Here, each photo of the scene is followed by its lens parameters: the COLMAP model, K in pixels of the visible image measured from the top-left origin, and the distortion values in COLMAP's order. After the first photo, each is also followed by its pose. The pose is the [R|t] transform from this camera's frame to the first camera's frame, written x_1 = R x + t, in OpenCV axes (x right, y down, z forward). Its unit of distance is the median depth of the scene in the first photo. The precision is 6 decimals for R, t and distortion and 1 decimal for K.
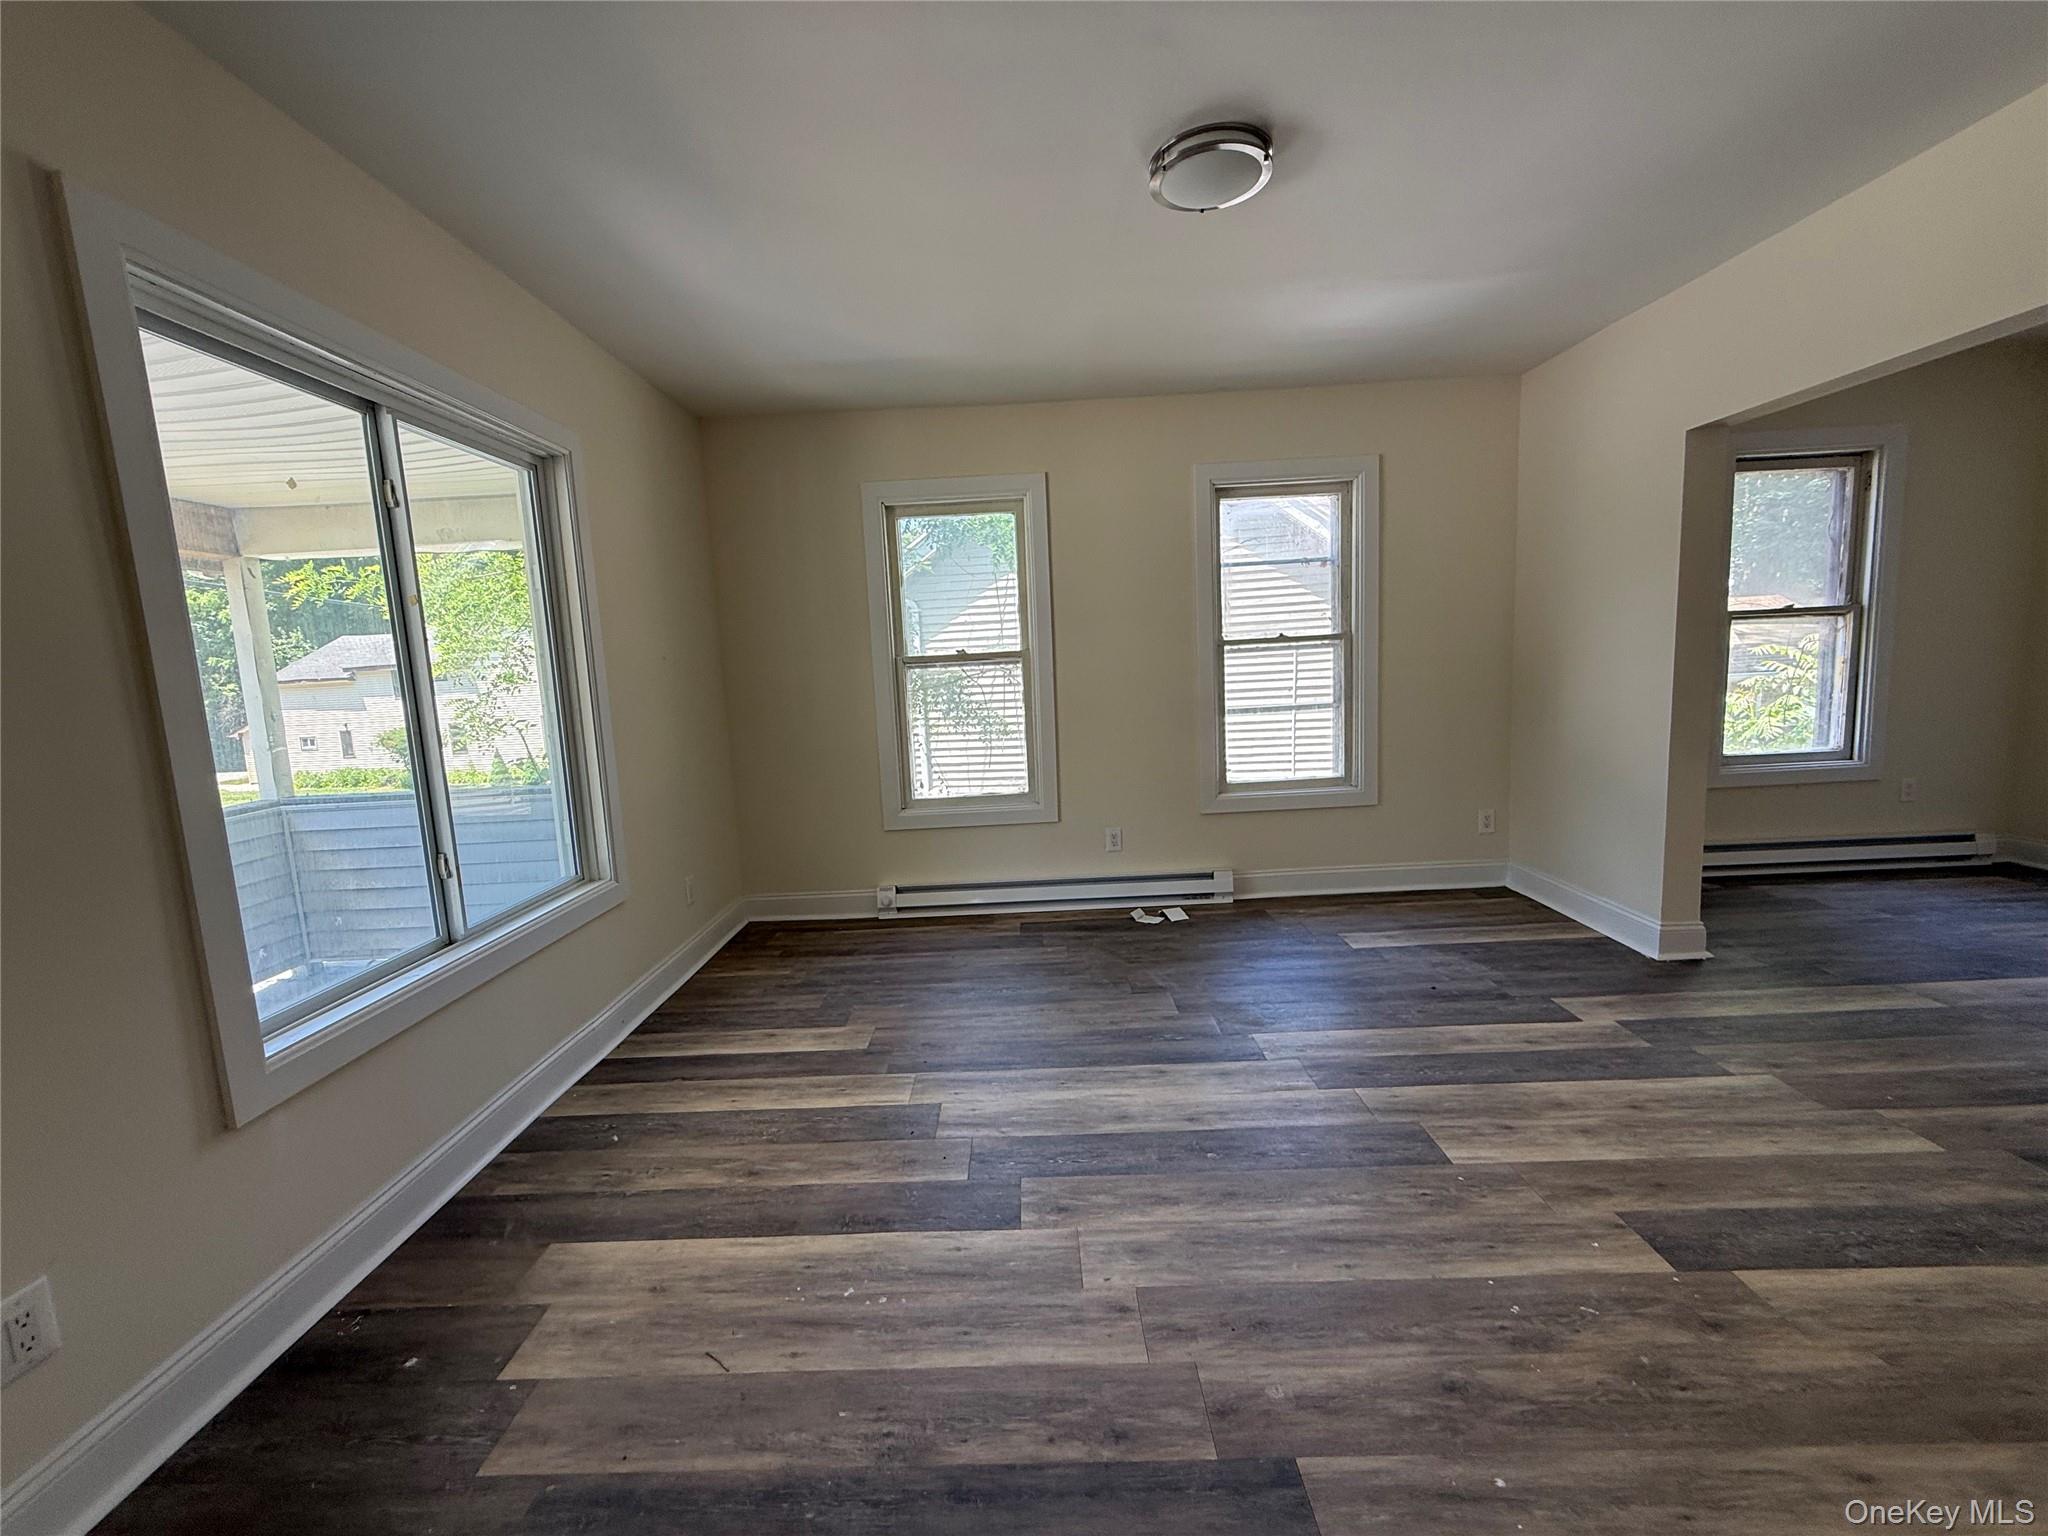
lens RADIAL K [[813.2, 0, 1021.1], [0, 813.2, 763.0], [0, 0, 1]] dist [-0.000038, -0.000360]
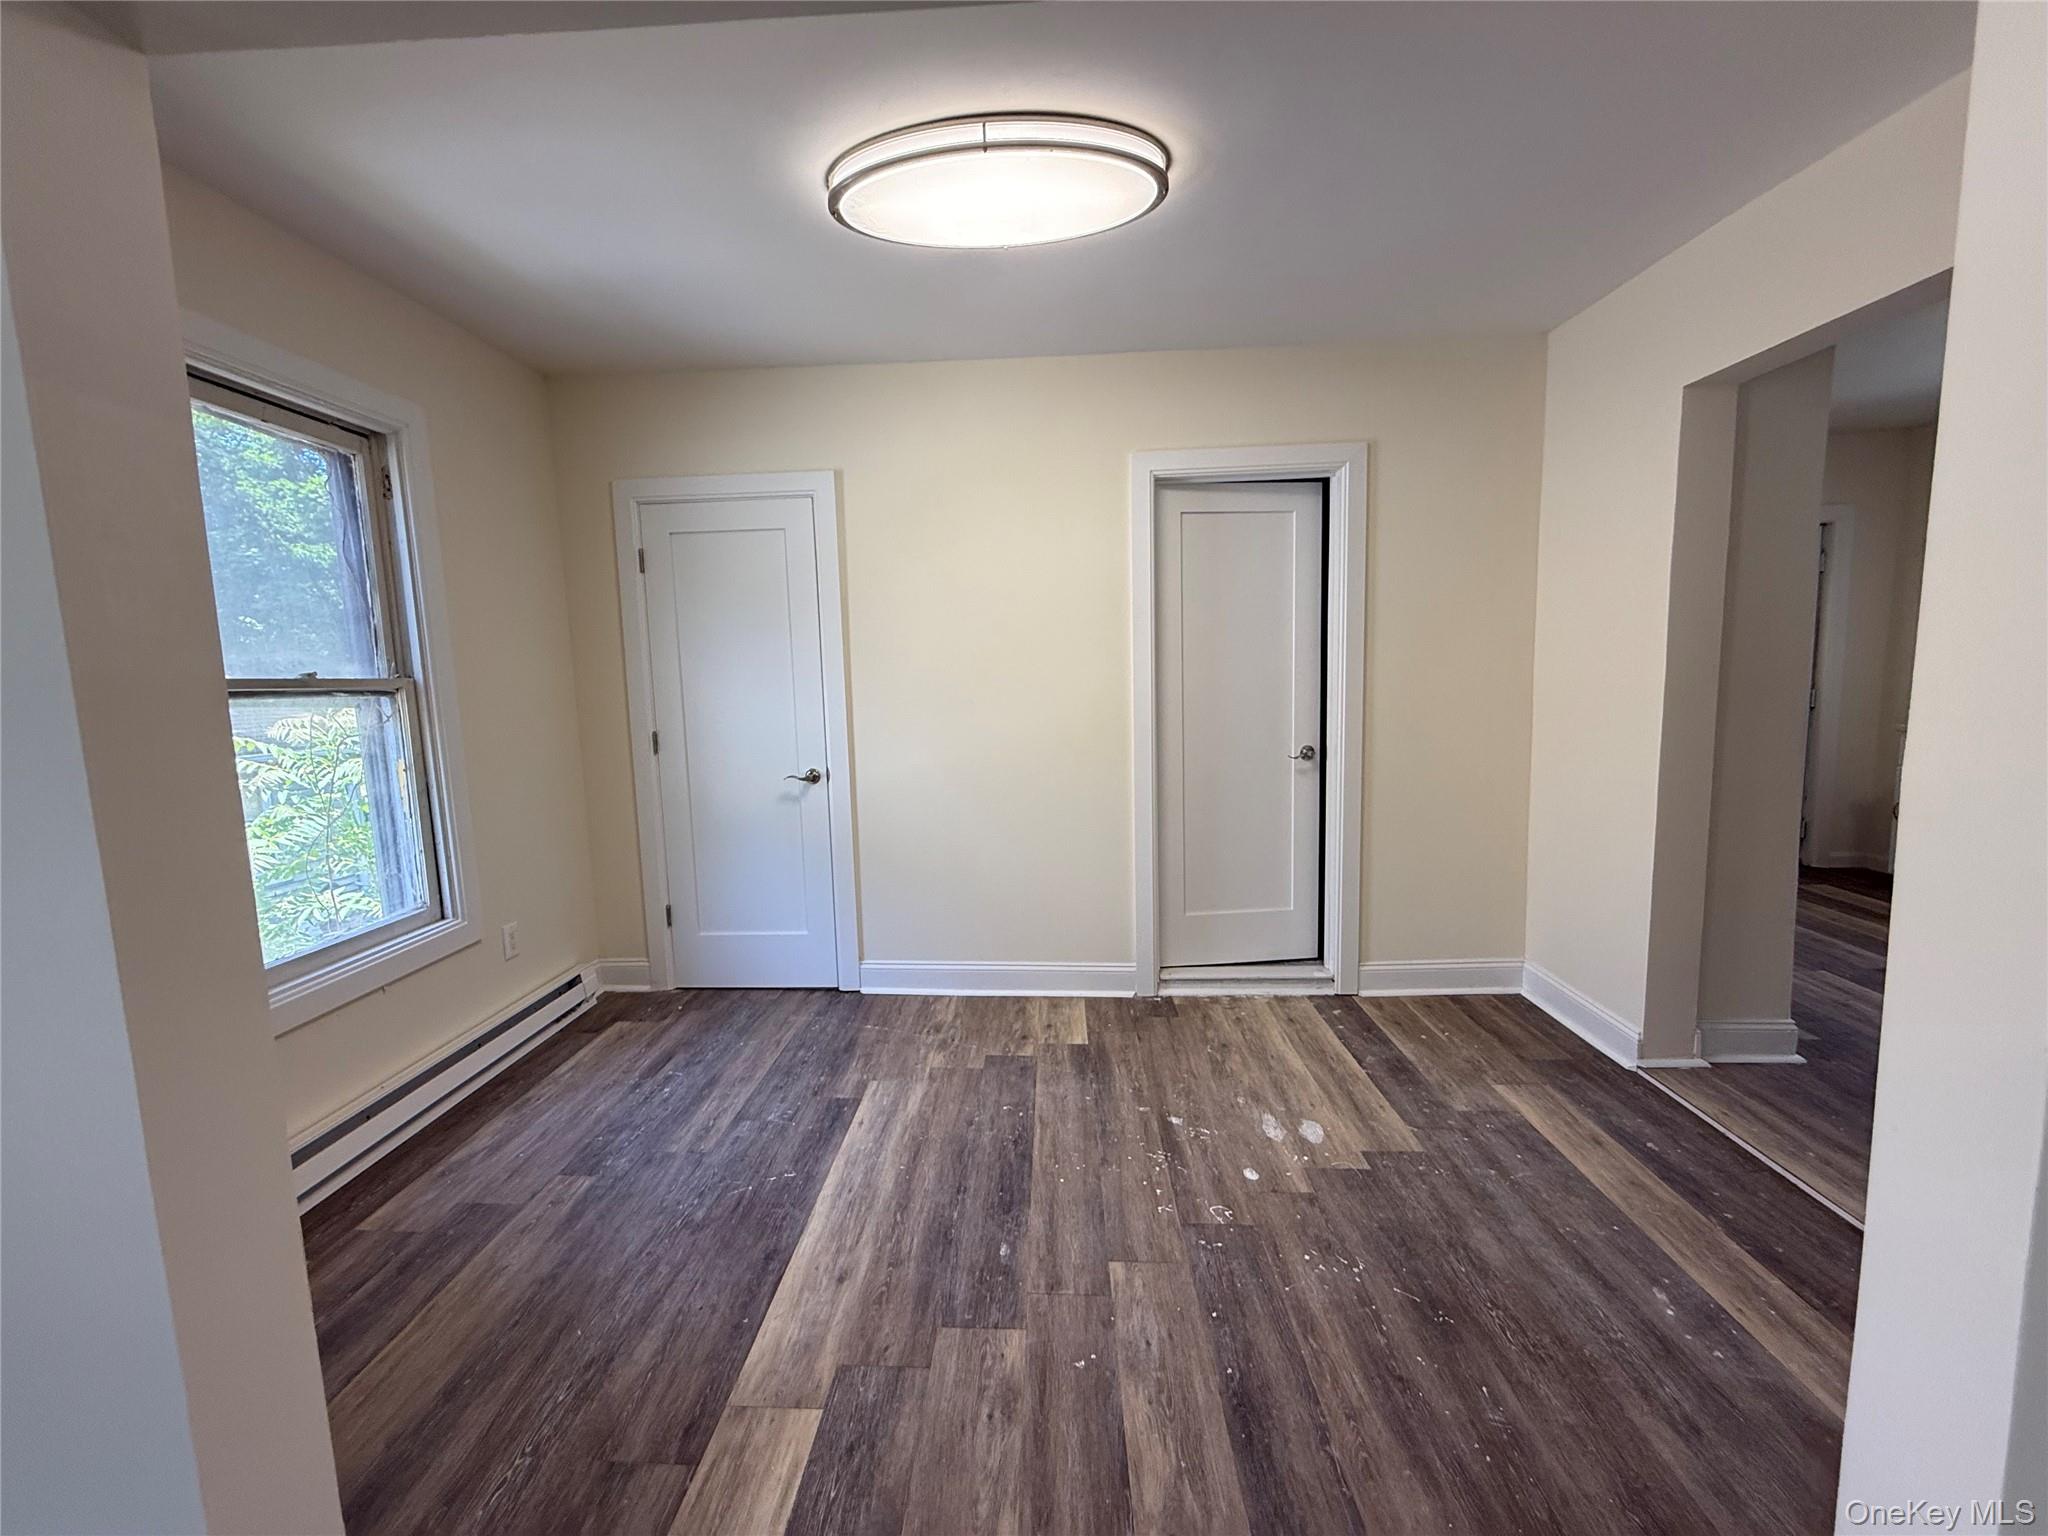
lens RADIAL K [[813.2, 0, 1036.1], [0, 813.2, 772.2], [0, 0, 1]] dist [-0.000038, -0.000360]
pose [[0.030010, -0.058998, 0.997807, 0.403917], [0.153160, 0.986739, 0.053737, -0.081861], [-0.987746, 0.151212, 0.038649, 0.496890]]
